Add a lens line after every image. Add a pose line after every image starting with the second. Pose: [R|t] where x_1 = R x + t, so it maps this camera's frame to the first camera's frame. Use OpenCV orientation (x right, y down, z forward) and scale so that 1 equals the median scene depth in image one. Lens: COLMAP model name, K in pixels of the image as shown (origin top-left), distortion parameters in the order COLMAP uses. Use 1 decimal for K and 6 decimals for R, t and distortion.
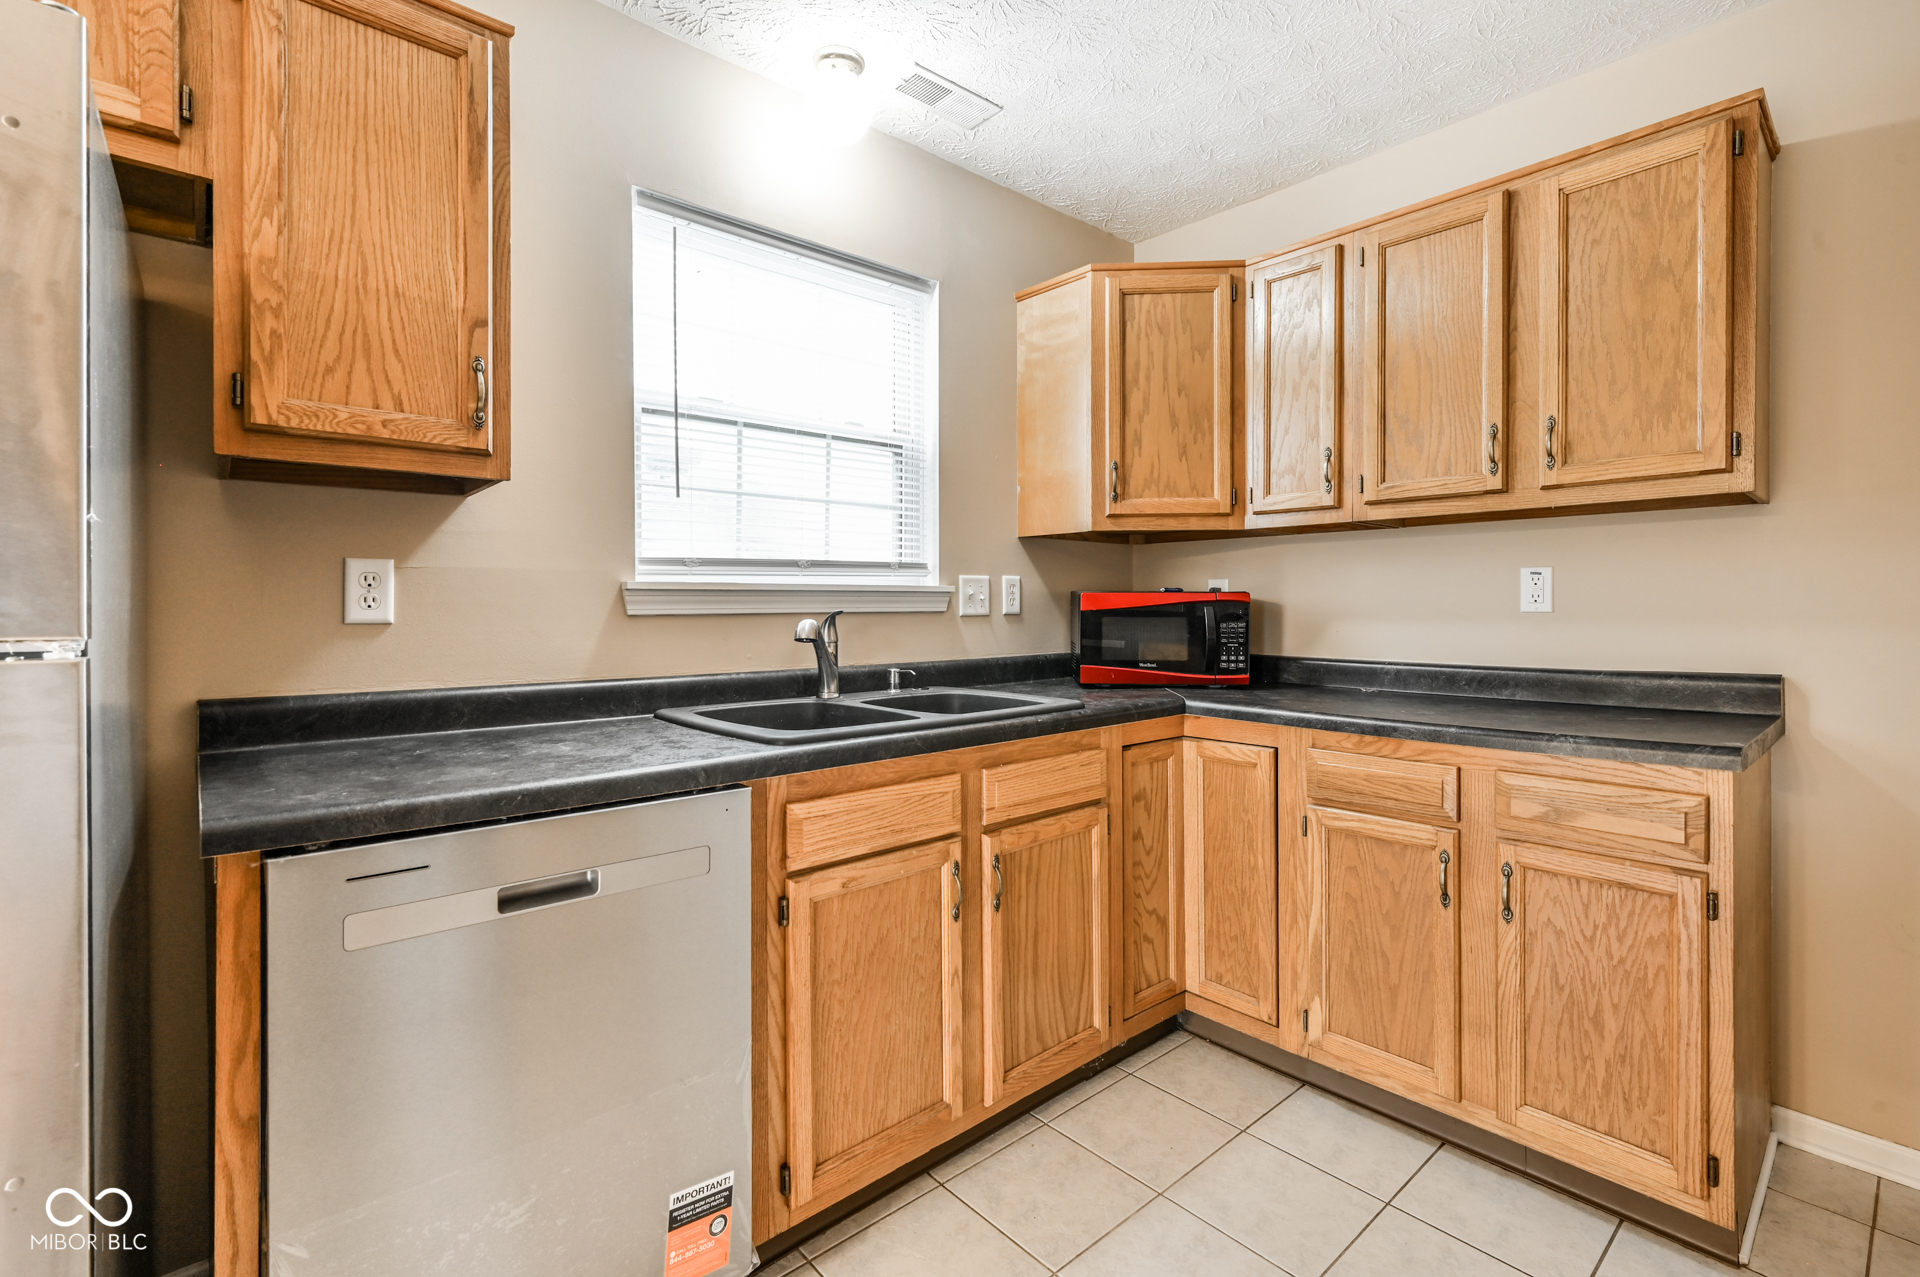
lens RADIAL K [[863.4, 0, 949.6], [0, 863.4, 609.2], [0, 0, 1]] dist [0.004053, 0.000044]
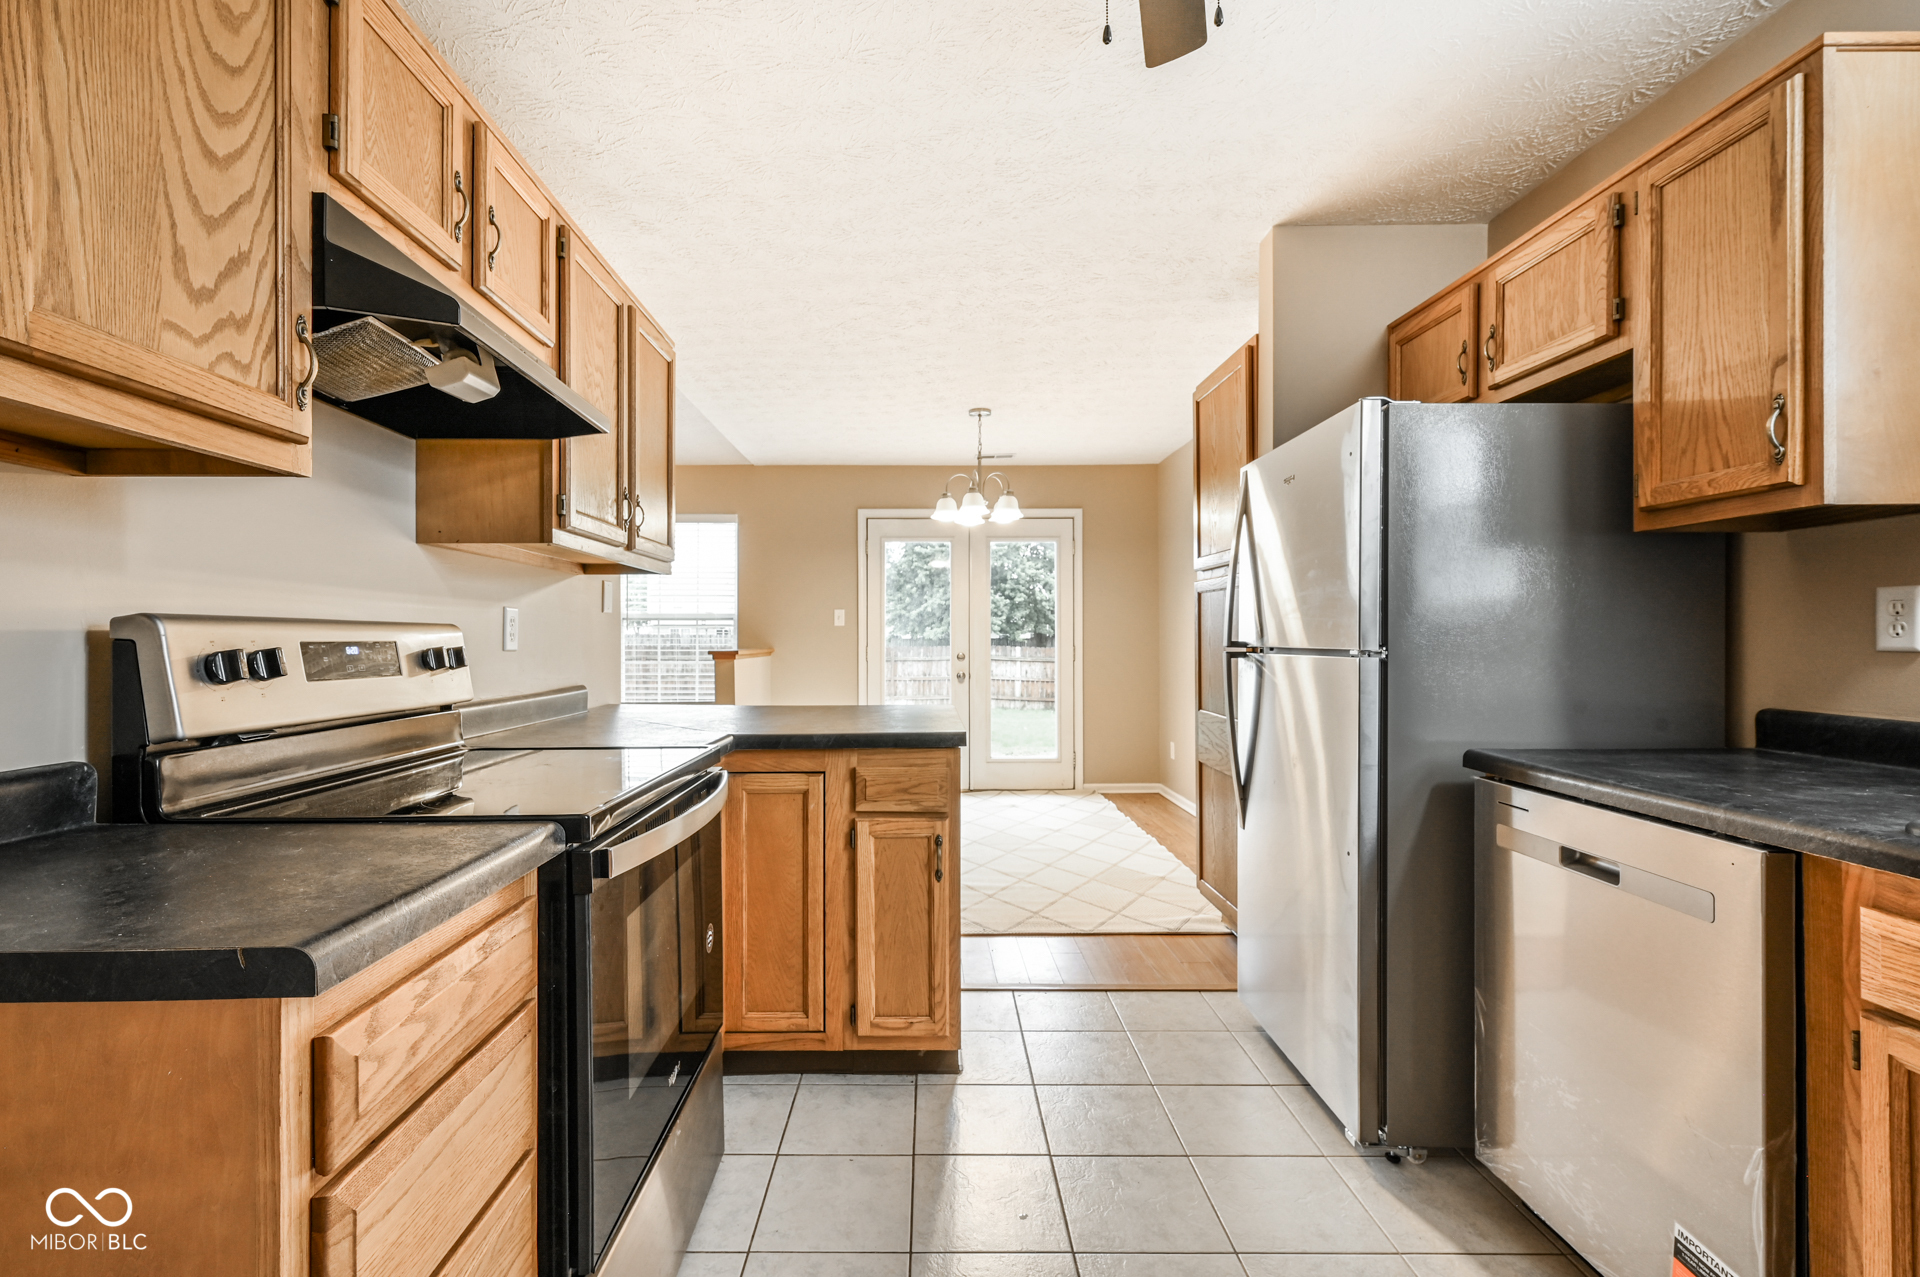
lens RADIAL K [[859.2, 0, 959.5], [0, 859.2, 641.7], [0, 0, 1]] dist [0.001765, 0.000245]
pose [[-0.624112, 0.005727, -0.781314, 0.706121], [0.001302, 0.999979, 0.006290, -0.002768], [0.781334, 0.002908, -0.624107, 0.705346]]
